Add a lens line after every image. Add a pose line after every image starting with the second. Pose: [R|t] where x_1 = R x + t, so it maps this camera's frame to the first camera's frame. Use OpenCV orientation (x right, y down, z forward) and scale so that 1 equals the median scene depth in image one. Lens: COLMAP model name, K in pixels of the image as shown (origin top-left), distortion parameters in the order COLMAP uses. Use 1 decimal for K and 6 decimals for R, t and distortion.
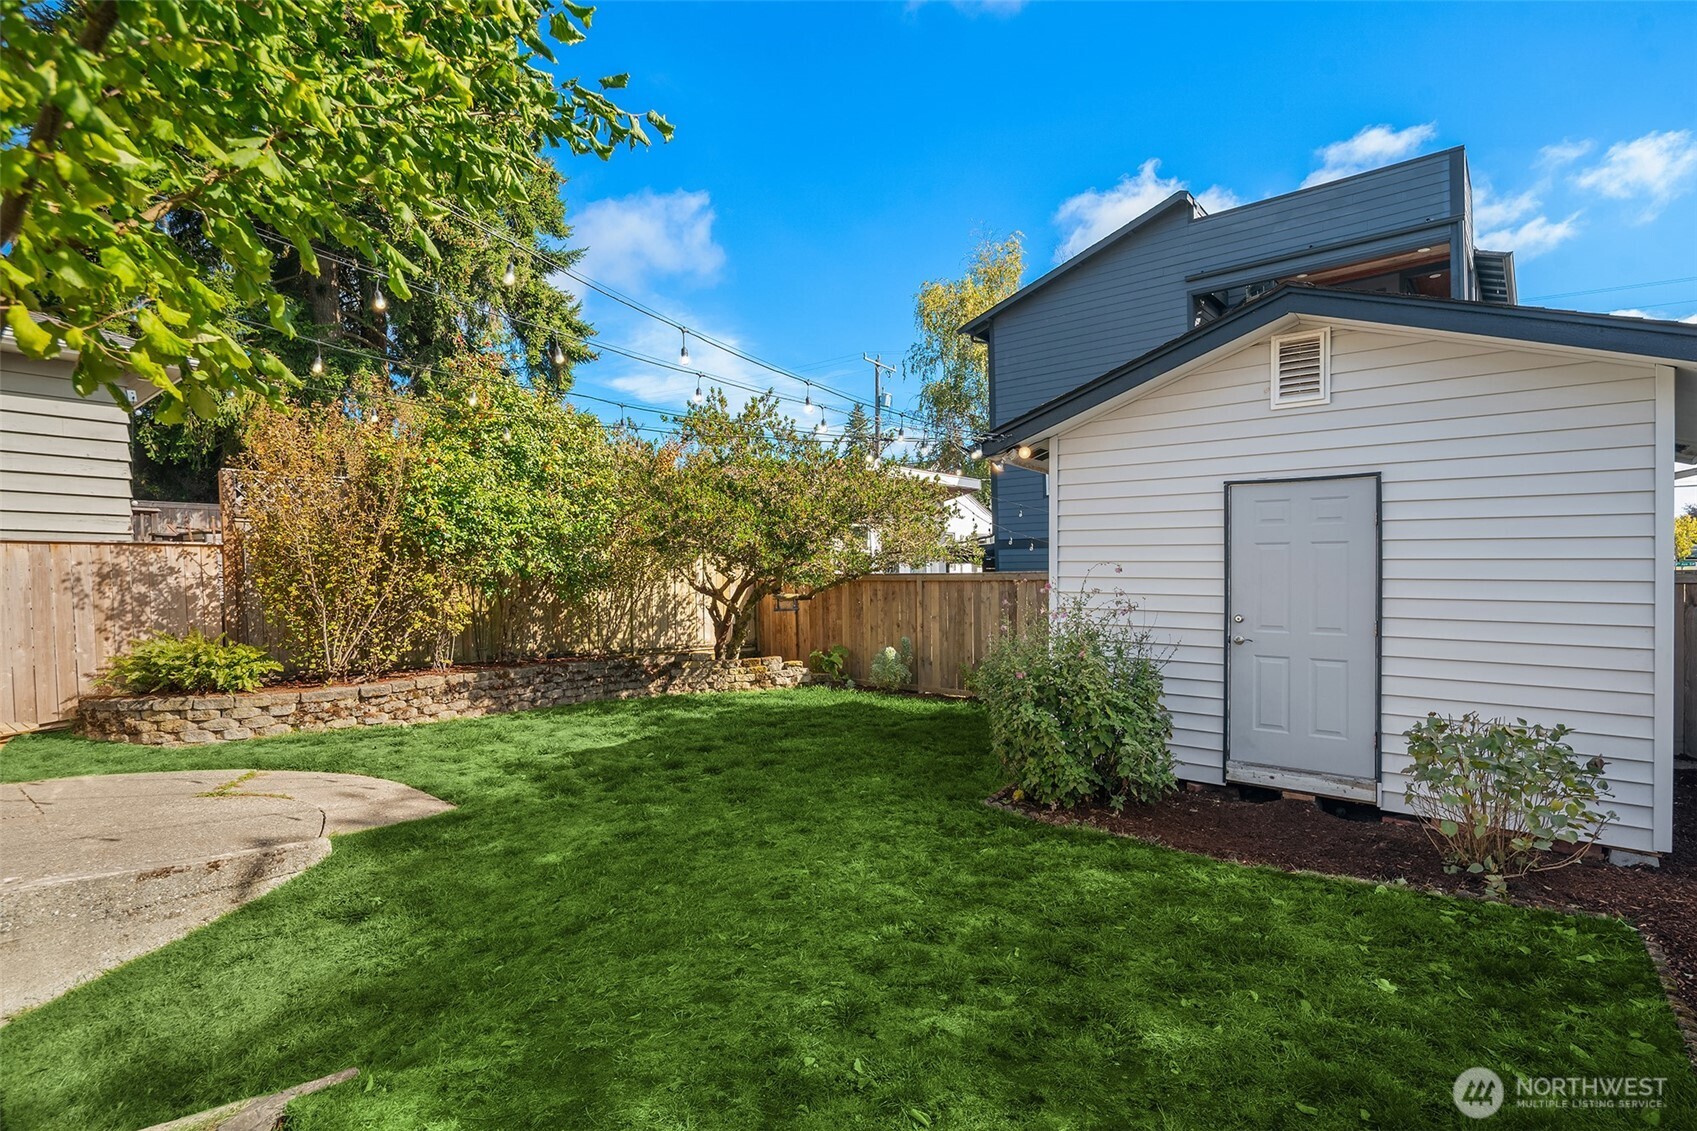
lens RADIAL K [[825.8, 0, 859.3], [0, 825.8, 585.5], [0, 0, 1]] dist [0.001630, 0.000190]
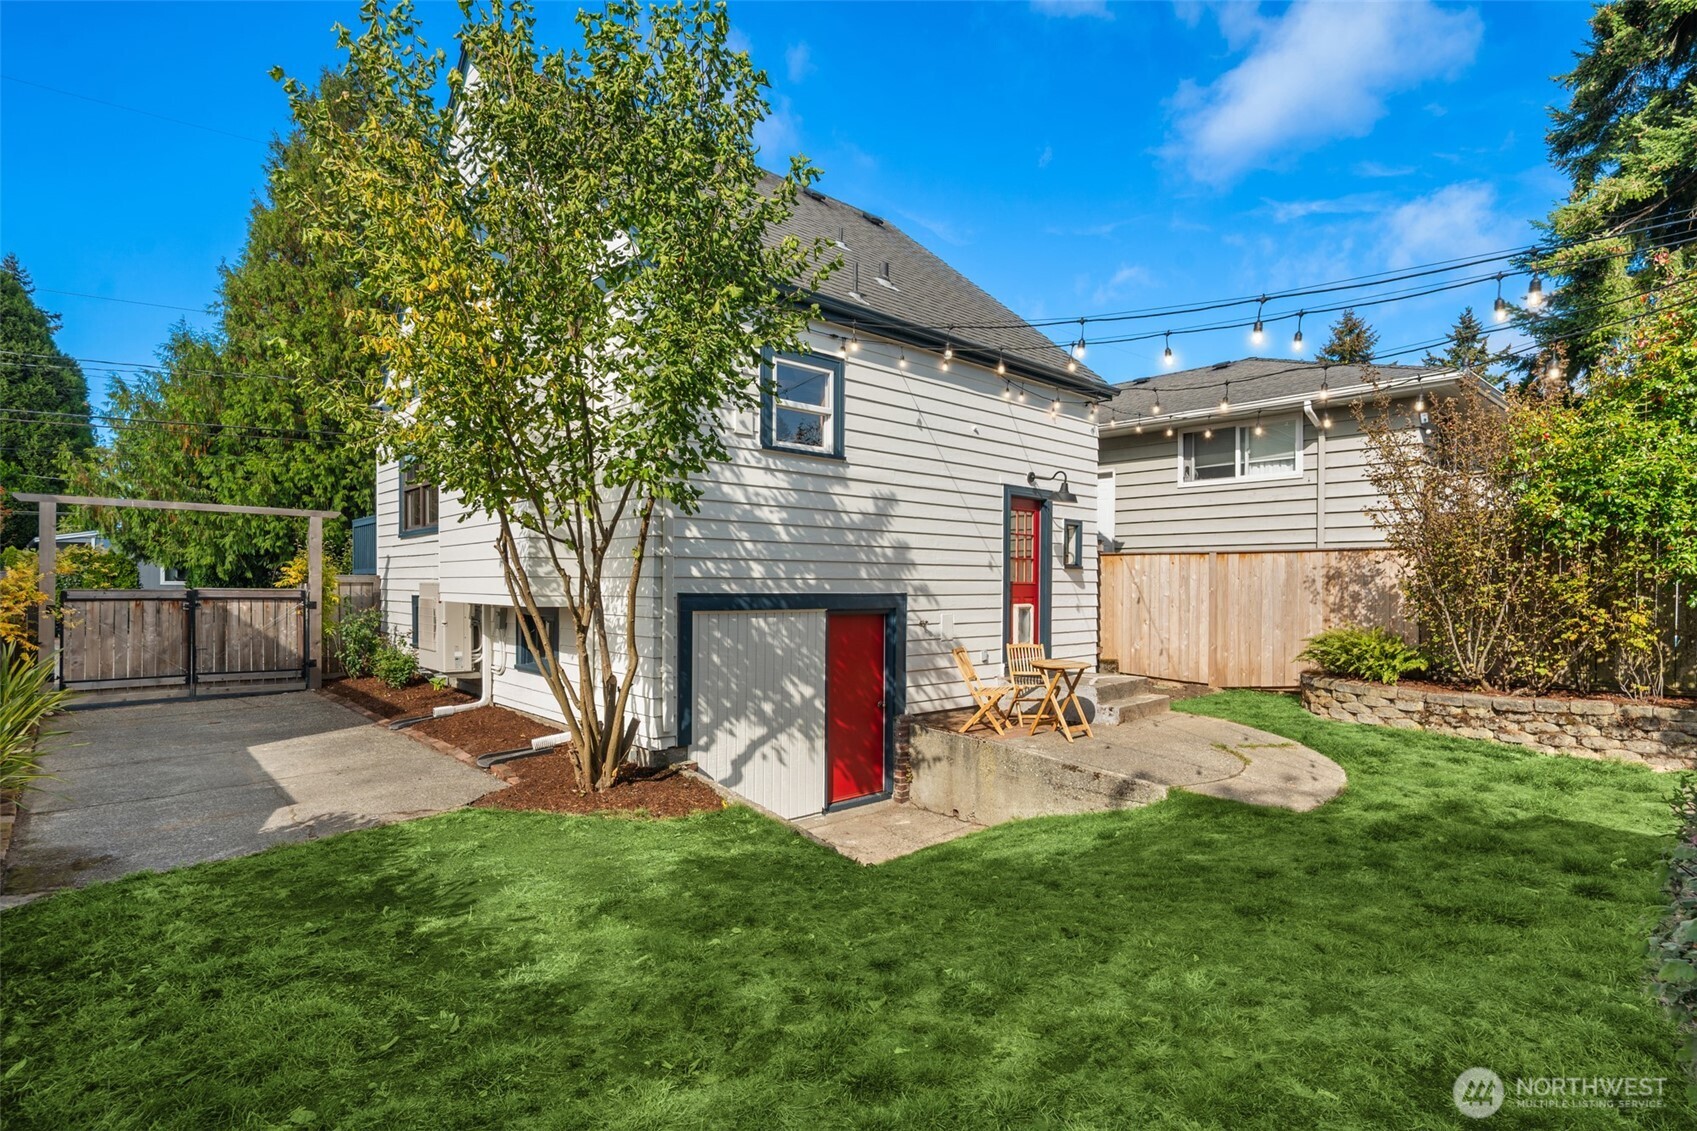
lens RADIAL K [[825.8, 0, 859.3], [0, 825.8, 585.5], [0, 0, 1]] dist [0.001630, 0.000190]
pose [[-0.140980, 0.005073, -0.989999, 0.426431], [-0.008776, 0.999941, 0.006373, -0.000768], [0.989974, 0.009587, -0.140927, 0.467569]]
